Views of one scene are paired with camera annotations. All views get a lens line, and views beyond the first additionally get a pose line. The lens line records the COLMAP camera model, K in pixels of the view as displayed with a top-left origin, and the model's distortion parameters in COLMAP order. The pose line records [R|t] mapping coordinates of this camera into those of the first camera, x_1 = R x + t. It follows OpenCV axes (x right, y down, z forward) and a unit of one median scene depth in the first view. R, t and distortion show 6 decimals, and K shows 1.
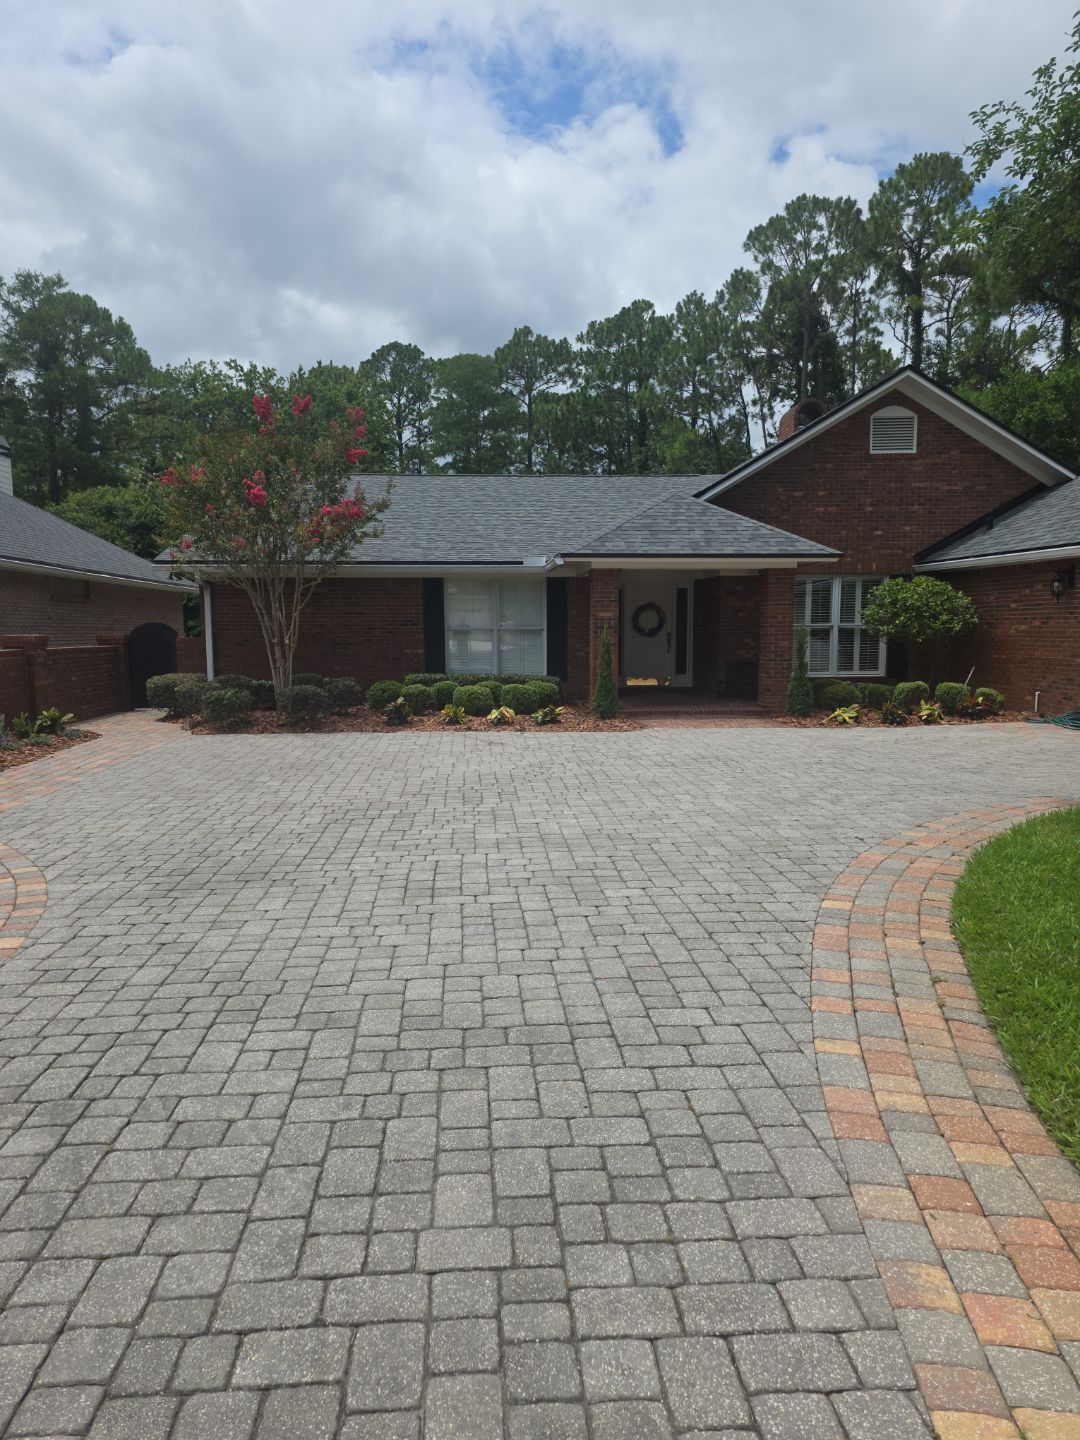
lens RADIAL K [[968.3, 0, 513.7], [0, 968.3, 733.8], [0, 0, 1]] dist [0.048306, -0.042109]
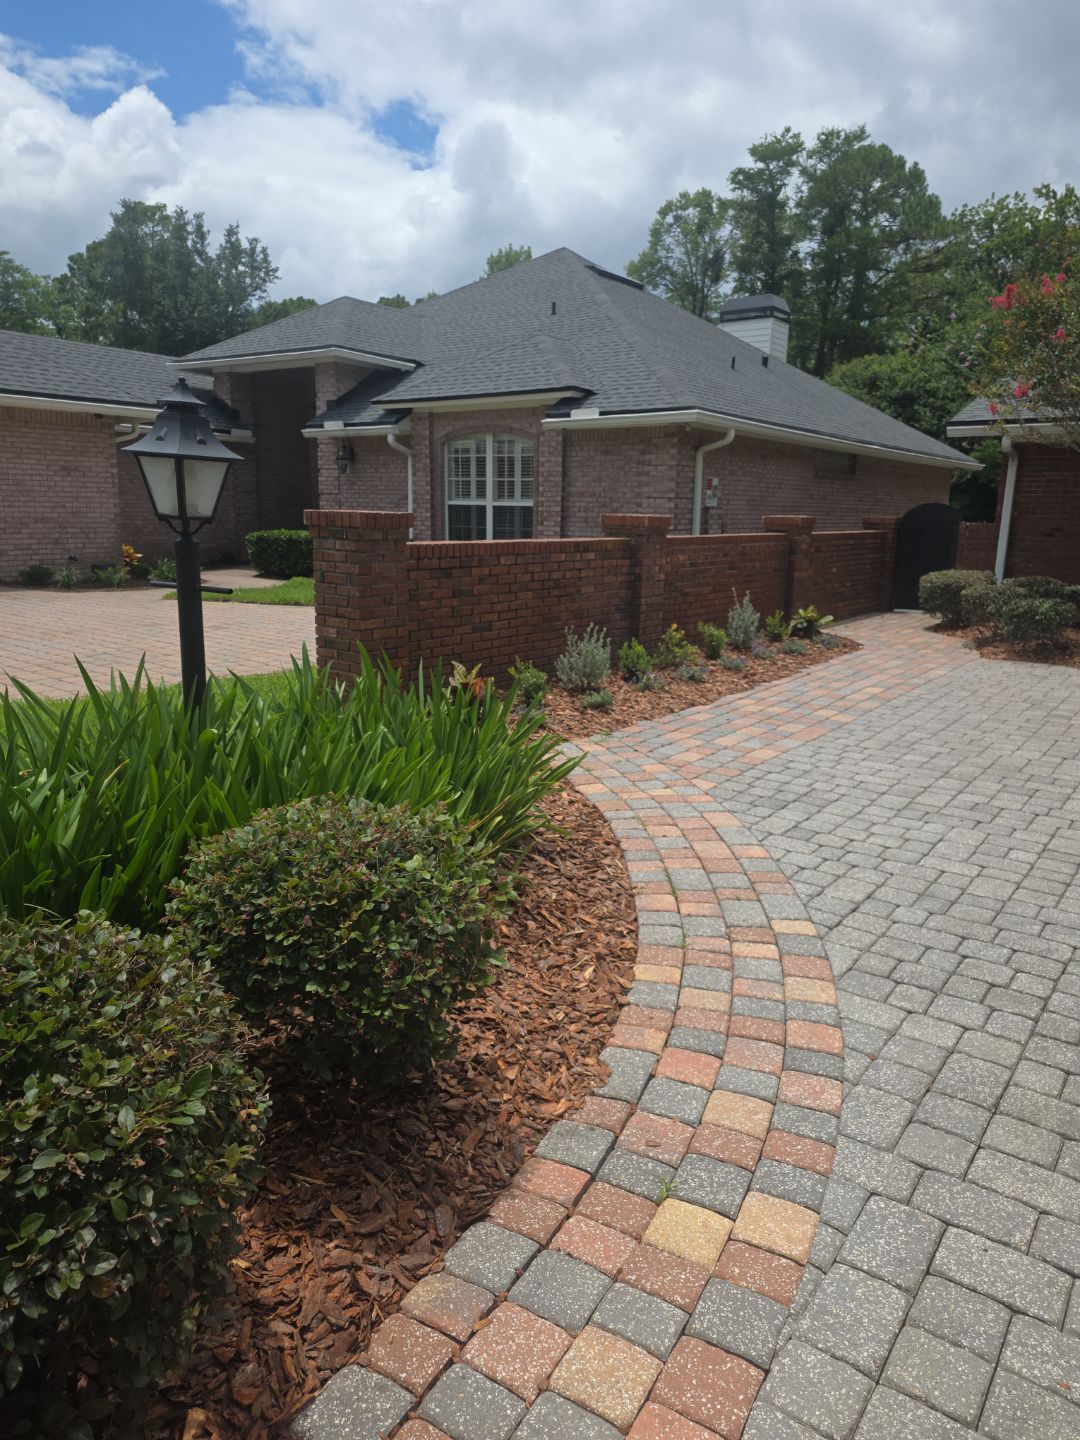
lens RADIAL K [[952.2, 0, 538.7], [0, 952.2, 735.2], [0, 0, 1]] dist [0.065934, -0.053751]
pose [[0.771501, 0.169370, -0.613270, -0.037397], [-0.094076, 0.983688, 0.153321, -0.006243], [0.629234, -0.060594, 0.774850, 0.061070]]
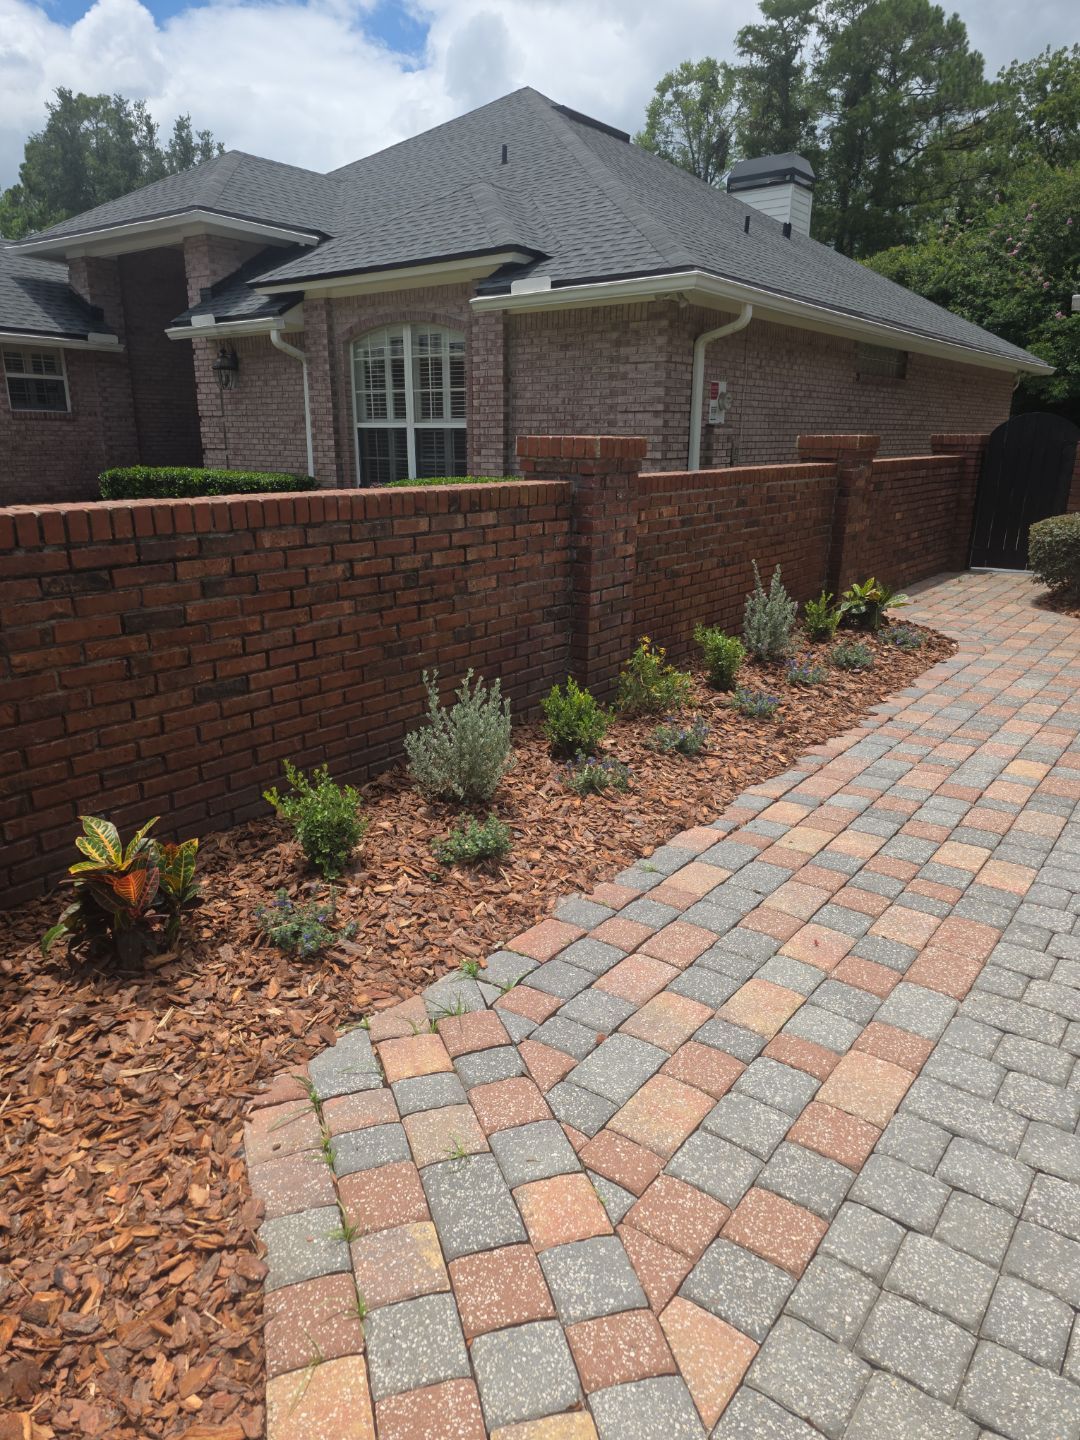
lens RADIAL K [[962.4, 0, 505.3], [0, 962.4, 760.3], [0, 0, 1]] dist [0.027097, -0.004689]
pose [[0.754601, 0.219974, -0.618214, -0.078359], [-0.079983, 0.965945, 0.246075, -0.012864], [0.651291, -0.136242, 0.746497, 0.131541]]
